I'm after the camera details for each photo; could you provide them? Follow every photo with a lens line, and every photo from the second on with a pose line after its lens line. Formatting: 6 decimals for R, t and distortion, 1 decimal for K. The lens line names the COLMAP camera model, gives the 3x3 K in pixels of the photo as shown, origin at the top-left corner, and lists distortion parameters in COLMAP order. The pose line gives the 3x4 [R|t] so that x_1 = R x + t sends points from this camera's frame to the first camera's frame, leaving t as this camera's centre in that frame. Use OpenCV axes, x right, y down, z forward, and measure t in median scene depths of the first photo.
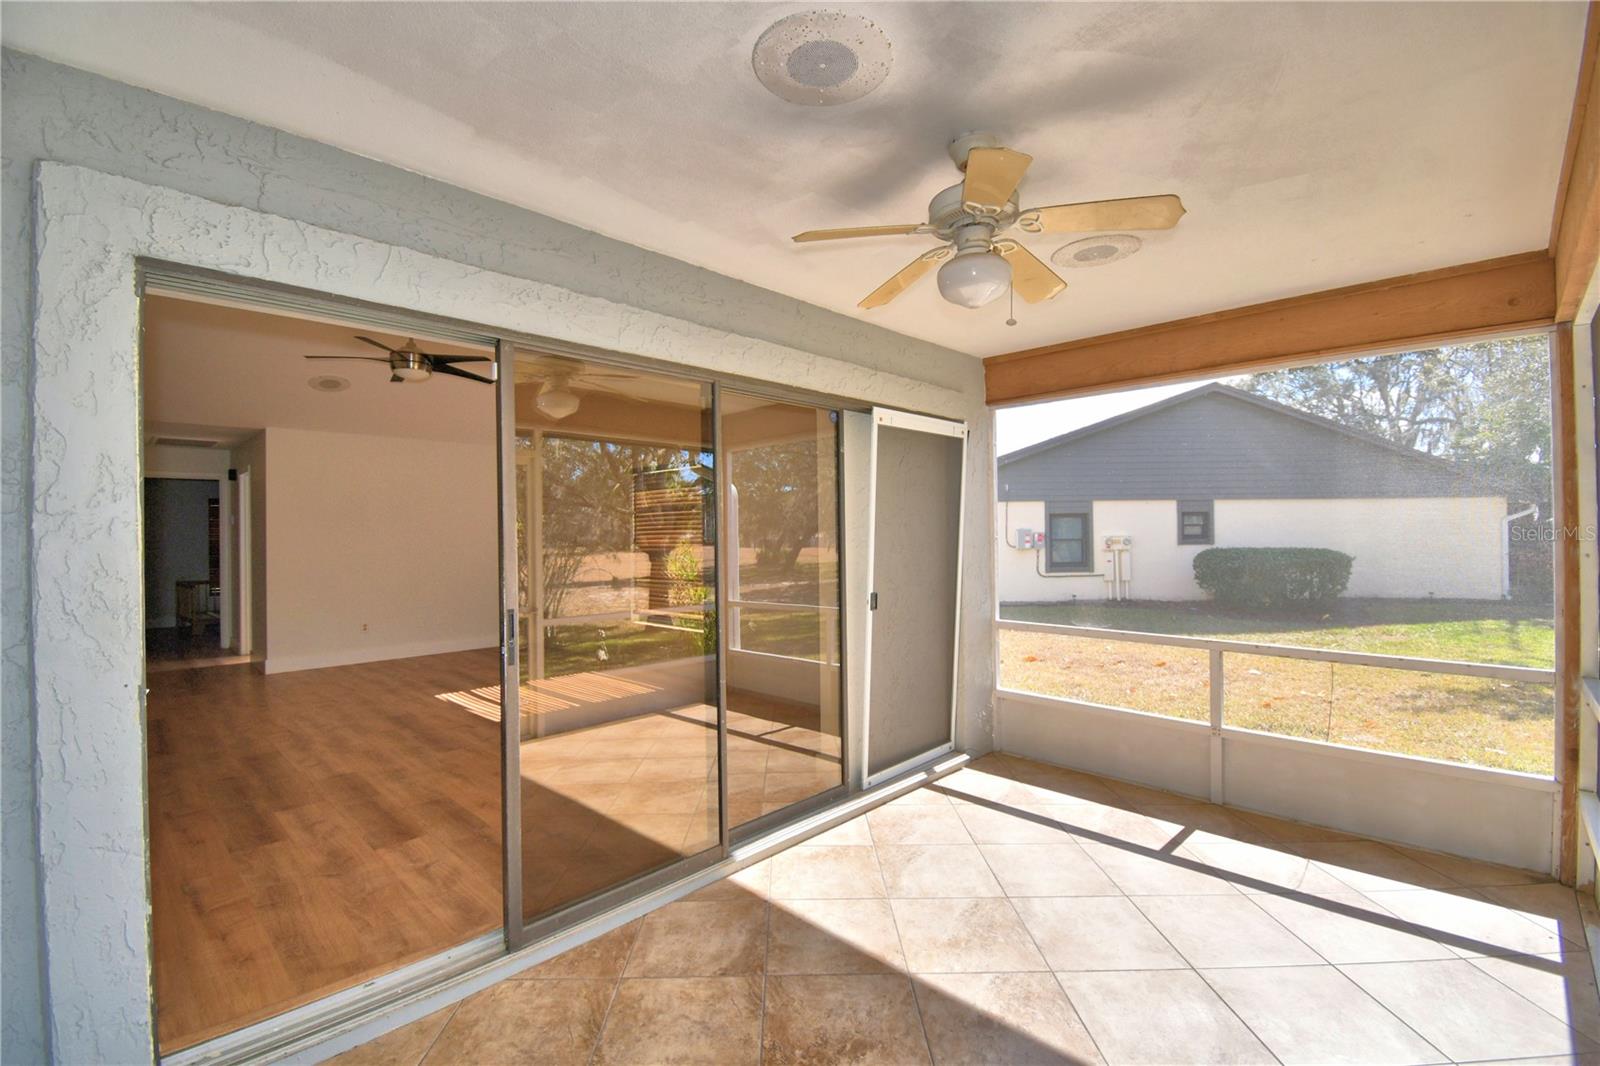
lens RADIAL K [[707.6, 0, 780.0], [0, 707.6, 531.5], [0, 0, 1]] dist [0.002252, -0.013247]
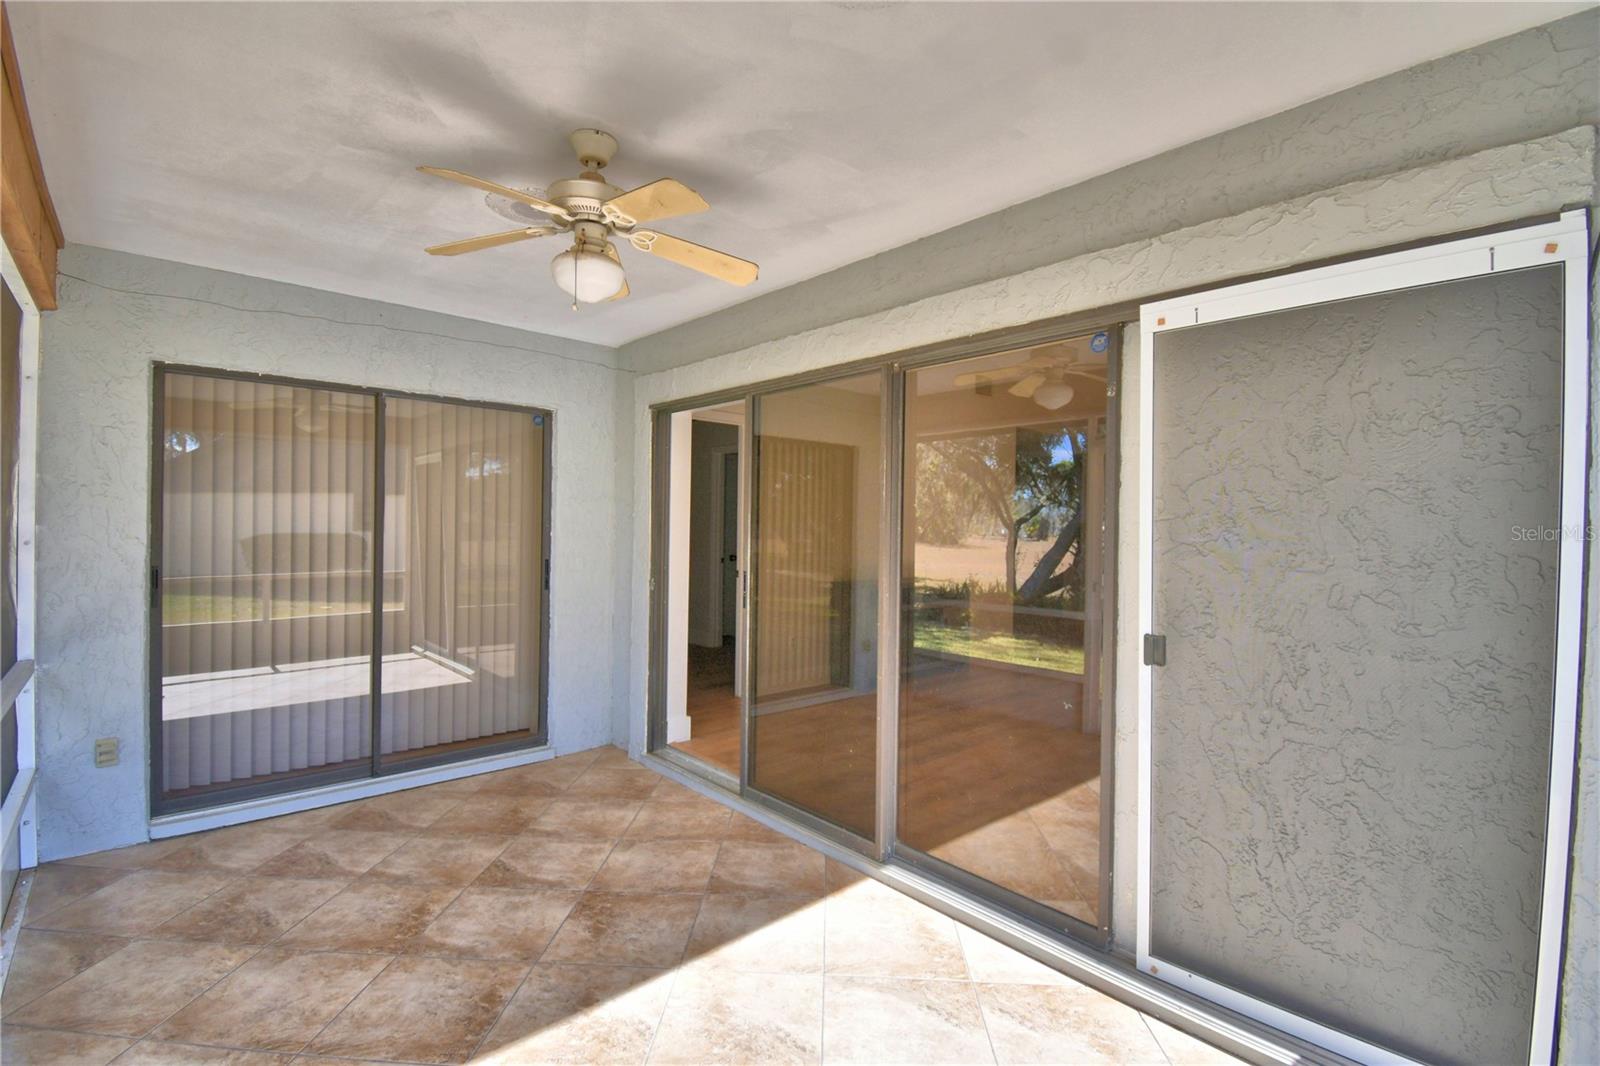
lens RADIAL K [[707.6, 0, 780.0], [0, 707.6, 531.5], [0, 0, 1]] dist [0.002252, -0.013247]
pose [[-0.058399, 0.018215, -0.998127, 1.042575], [-0.012947, 0.999736, 0.019002, -0.003062], [0.998209, 0.014033, -0.058147, 1.083111]]
